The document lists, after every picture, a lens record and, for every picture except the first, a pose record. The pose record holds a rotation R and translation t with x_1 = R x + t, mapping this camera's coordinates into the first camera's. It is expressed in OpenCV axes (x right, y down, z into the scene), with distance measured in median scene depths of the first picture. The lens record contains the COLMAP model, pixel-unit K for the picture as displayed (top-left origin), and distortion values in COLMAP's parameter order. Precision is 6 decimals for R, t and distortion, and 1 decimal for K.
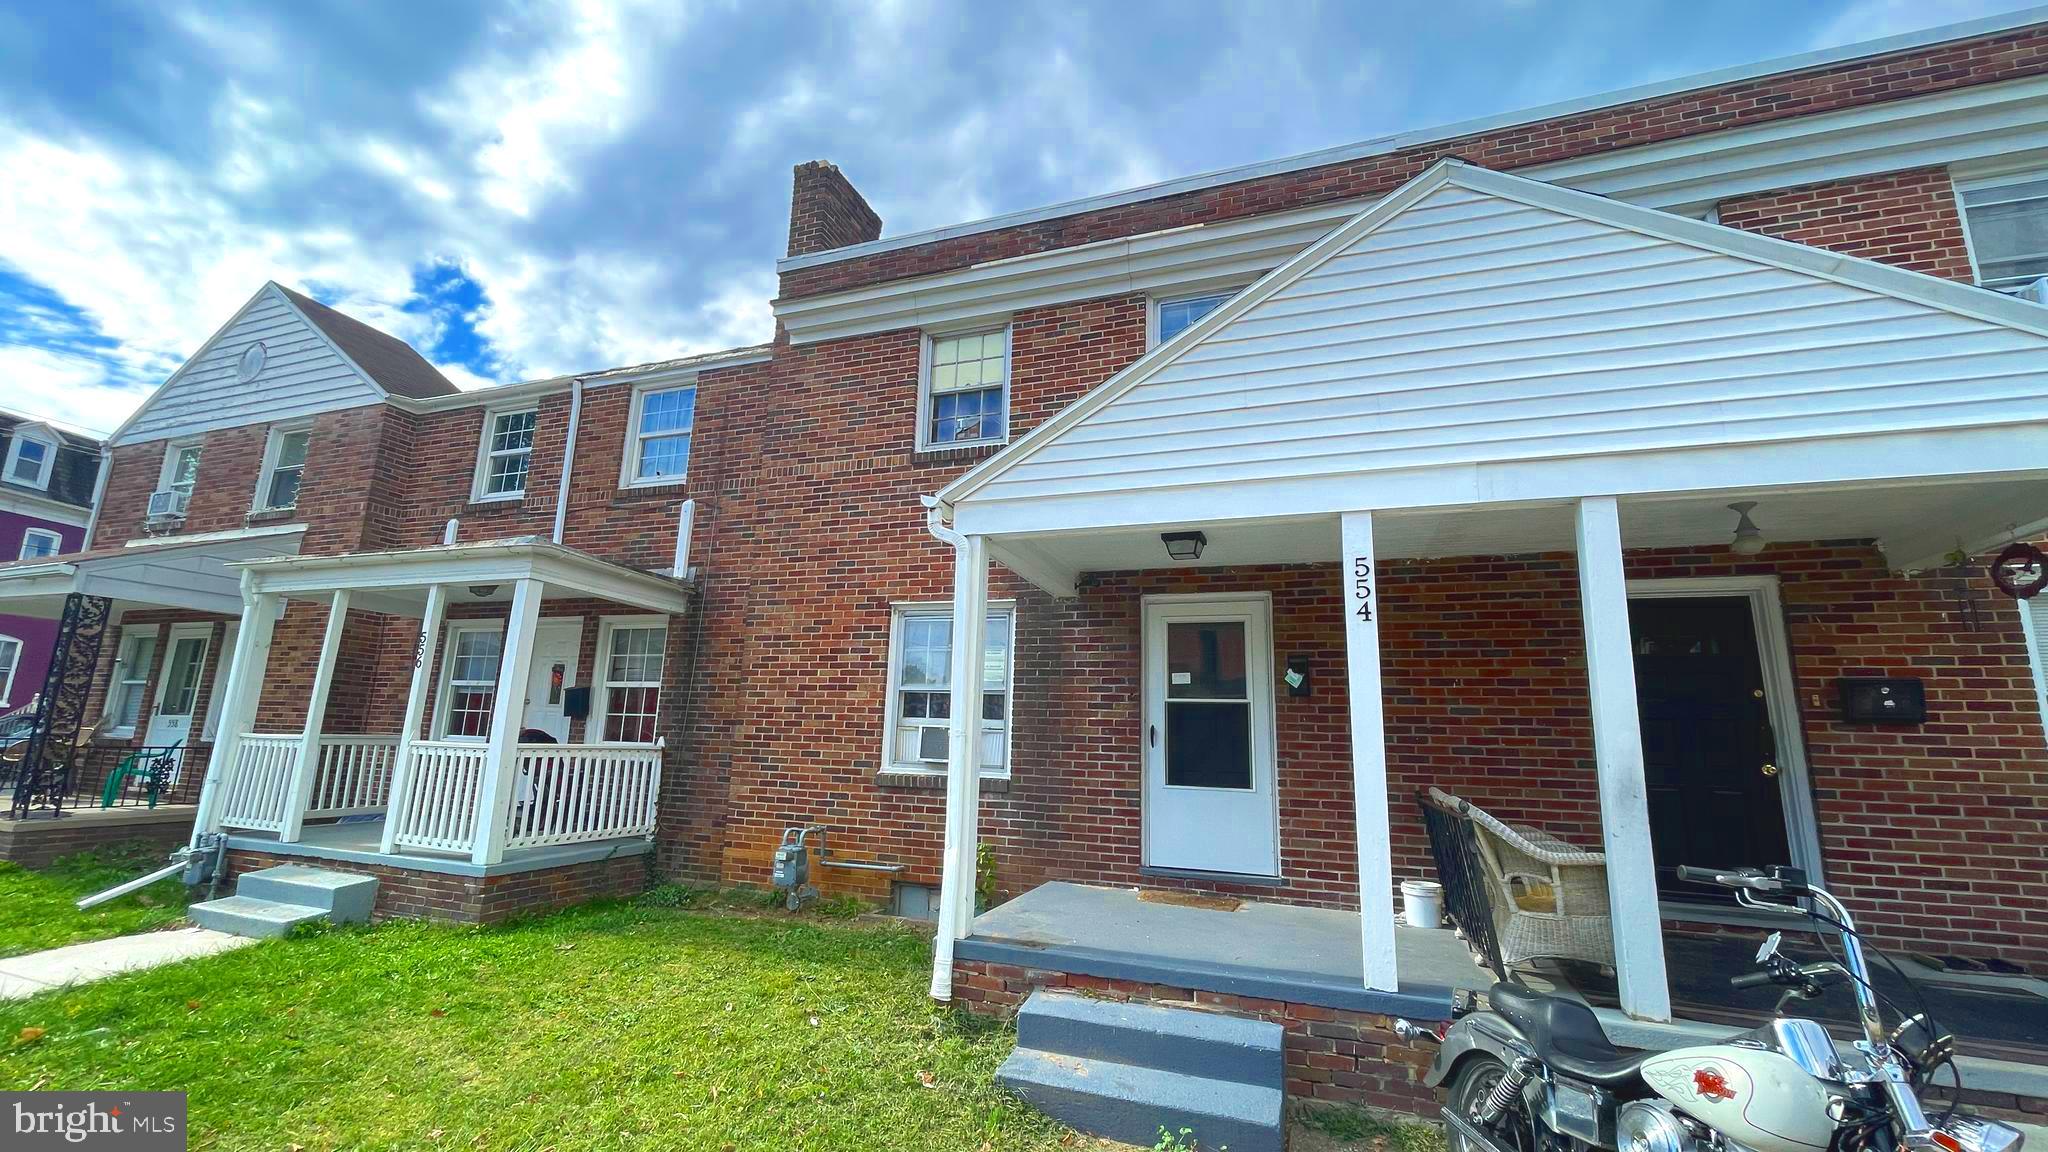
lens RADIAL K [[825.9, 0, 1035.6], [0, 825.9, 581.9], [0, 0, 1]] dist [-0.004658, 0.002429]
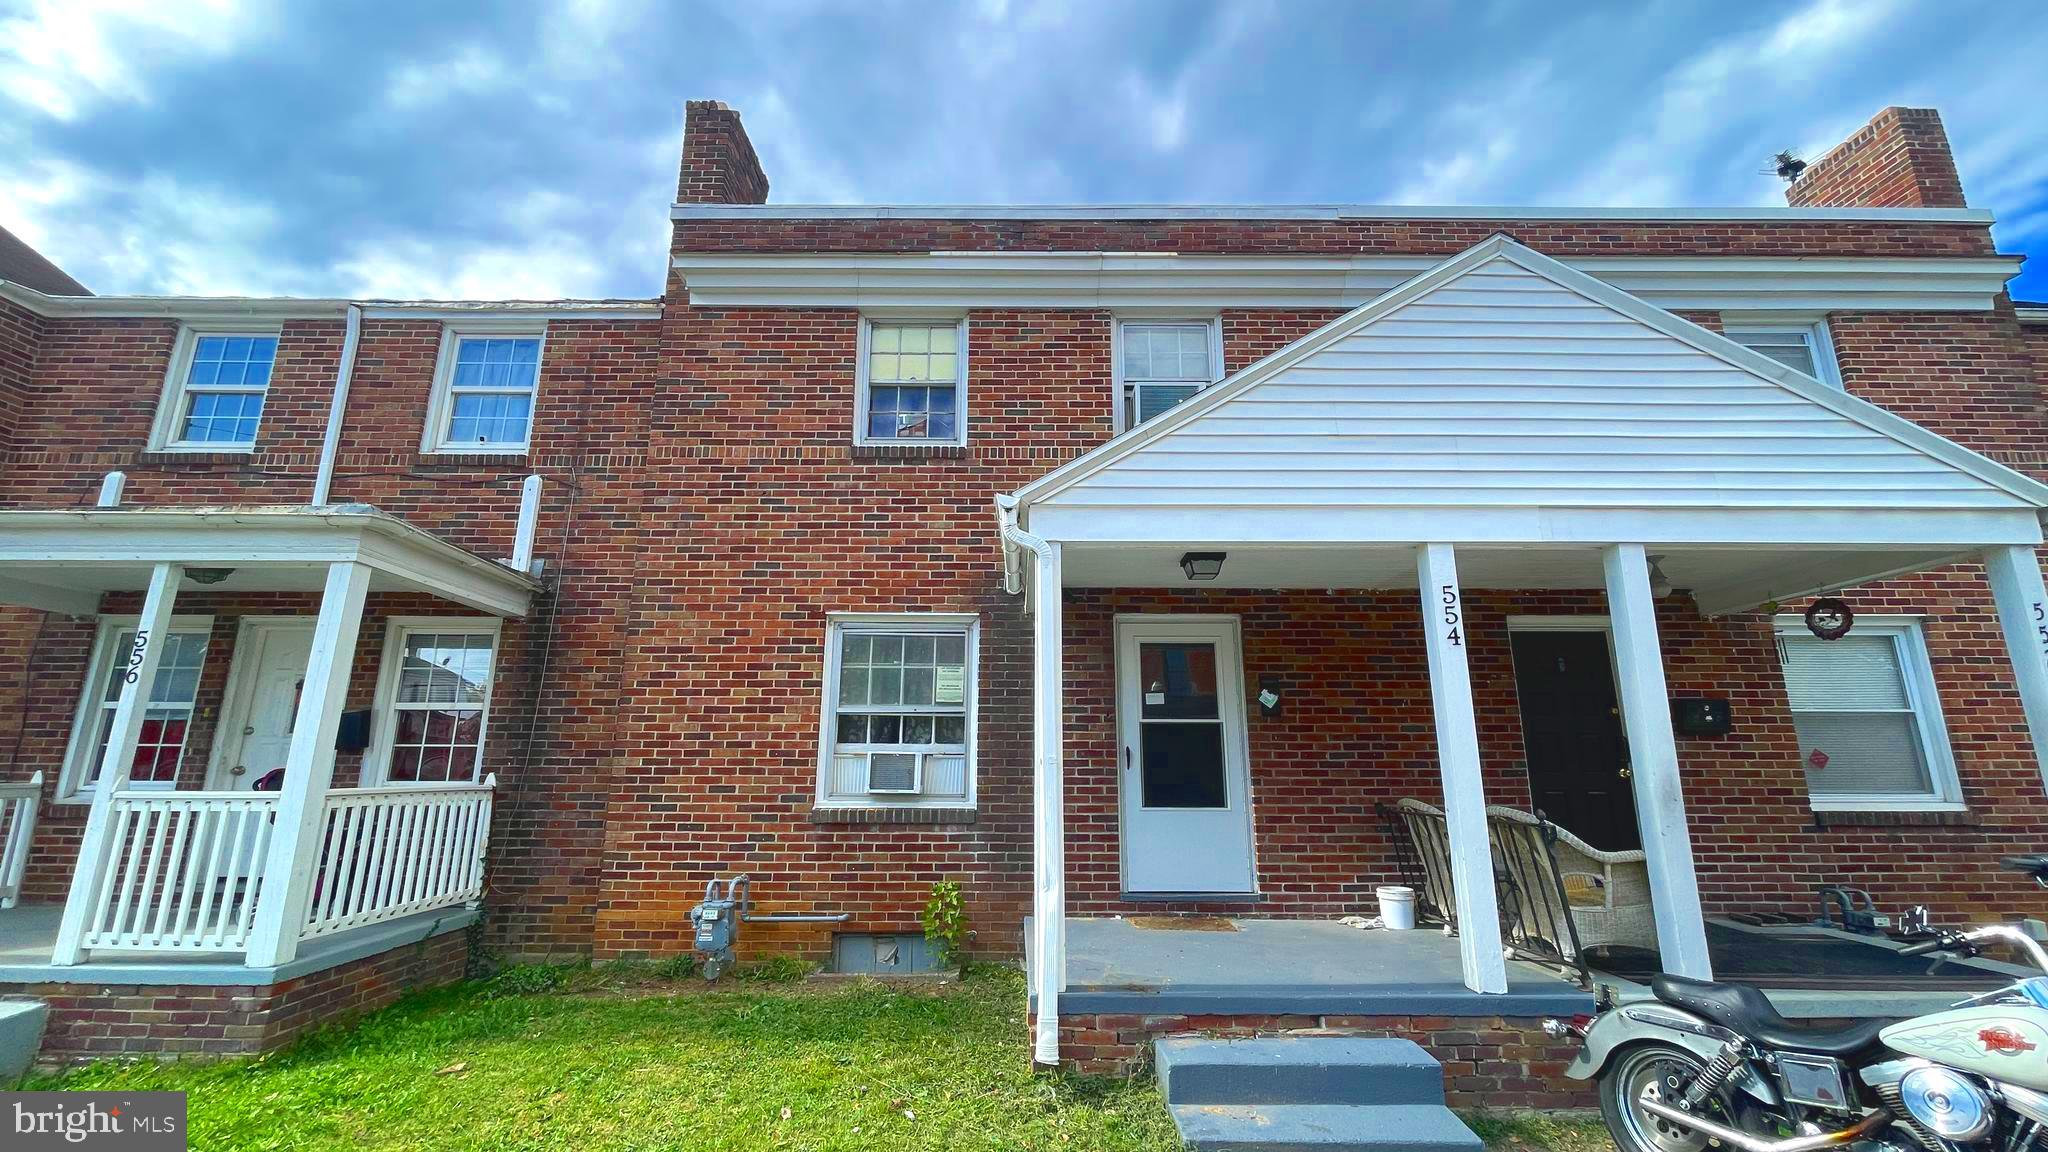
lens RADIAL K [[825.9, 0, 1038.9], [0, 825.9, 577.4], [0, 0, 1]] dist [-0.004658, 0.002429]
pose [[0.940230, 0.049617, 0.336907, -0.293512], [-0.039633, 0.998549, -0.036454, 0.012558], [-0.338227, 0.020923, 0.940832, 0.106693]]
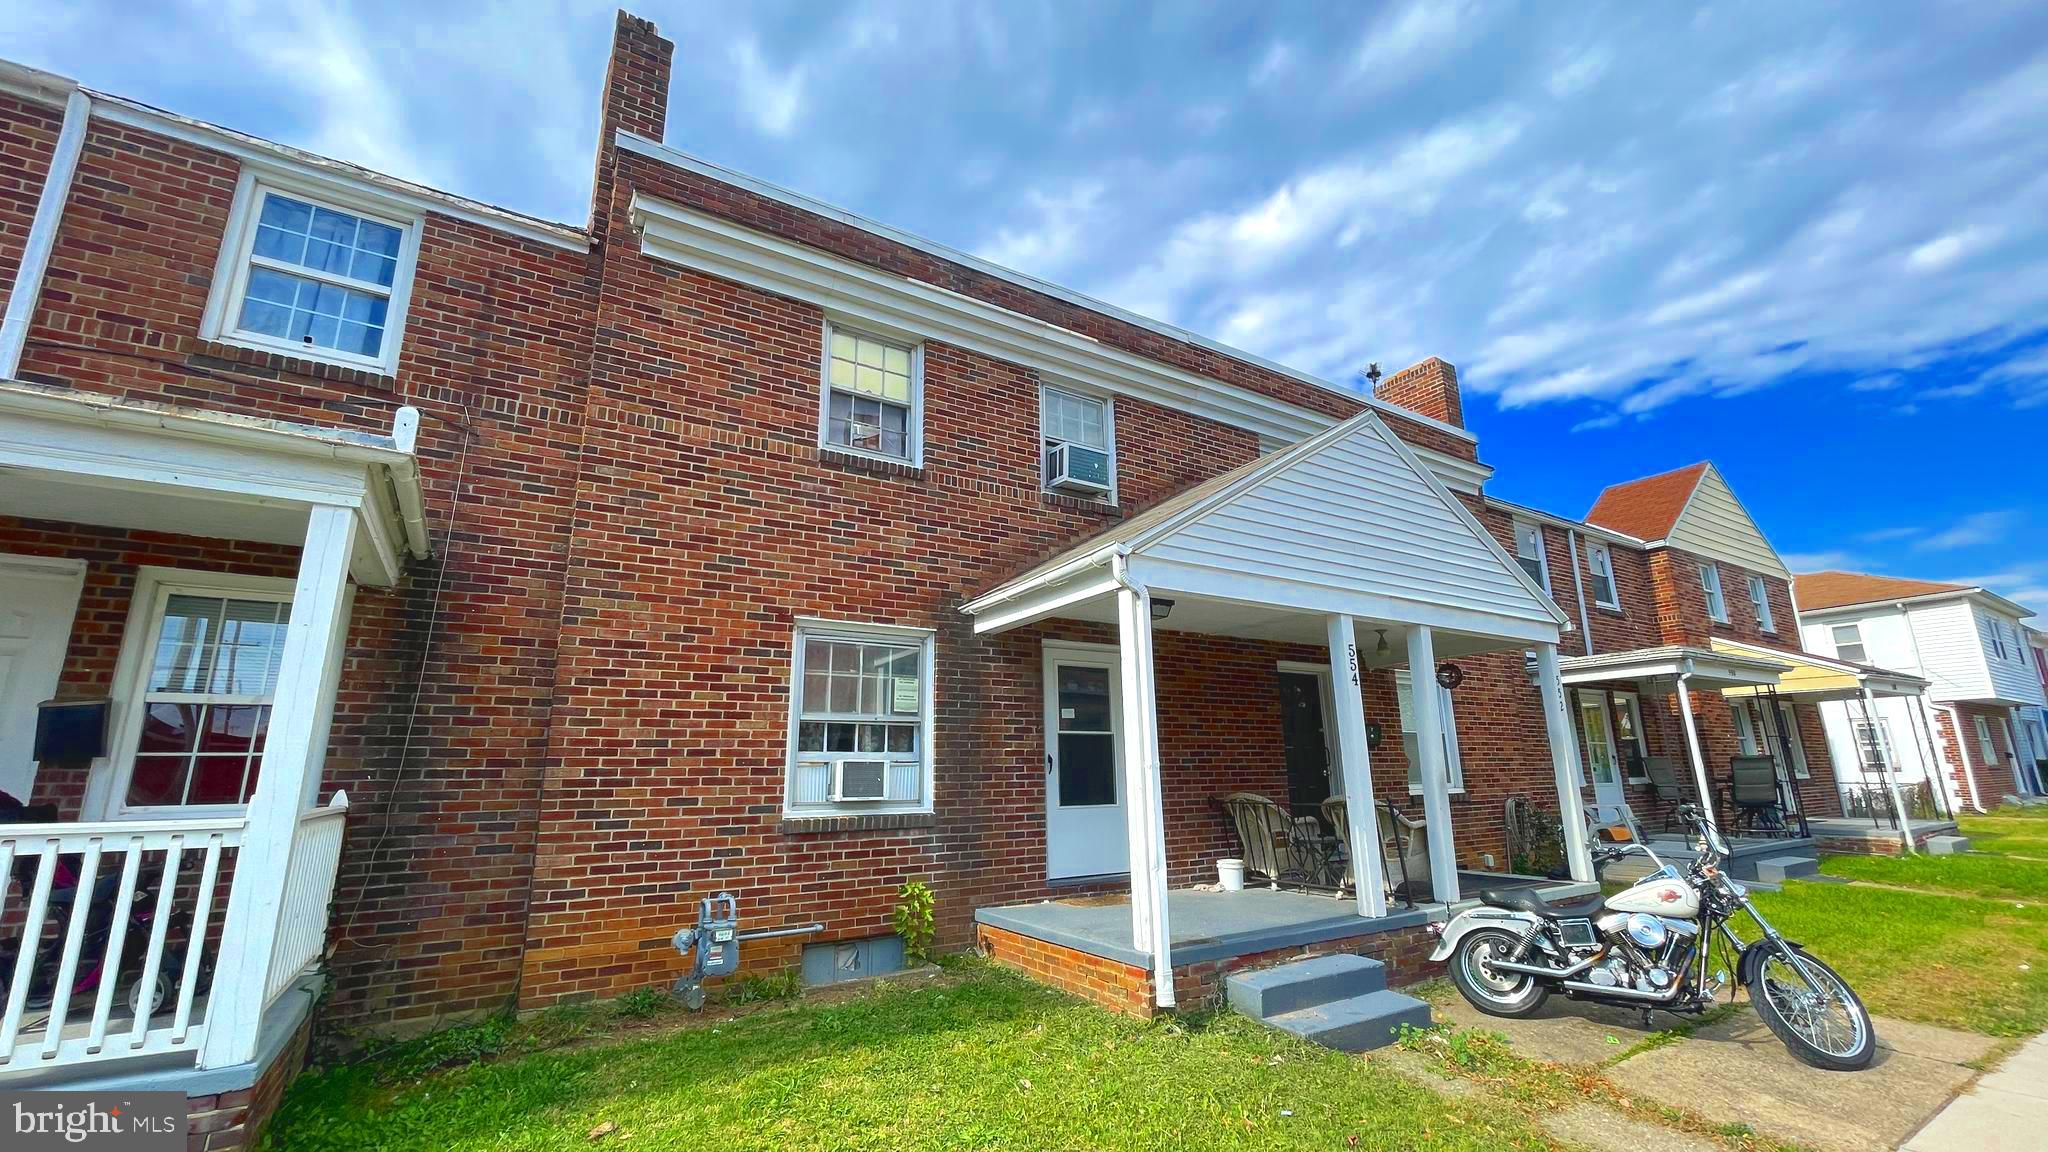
lens RADIAL K [[825.9, 0, 1045.4], [0, 825.9, 569.2], [0, 0, 1]] dist [-0.004658, 0.002429]
pose [[0.613018, 0.152766, 0.775159, -0.772471], [-0.122360, 0.987648, -0.097876, 0.032559], [-0.780536, -0.034848, 0.624139, 0.297088]]
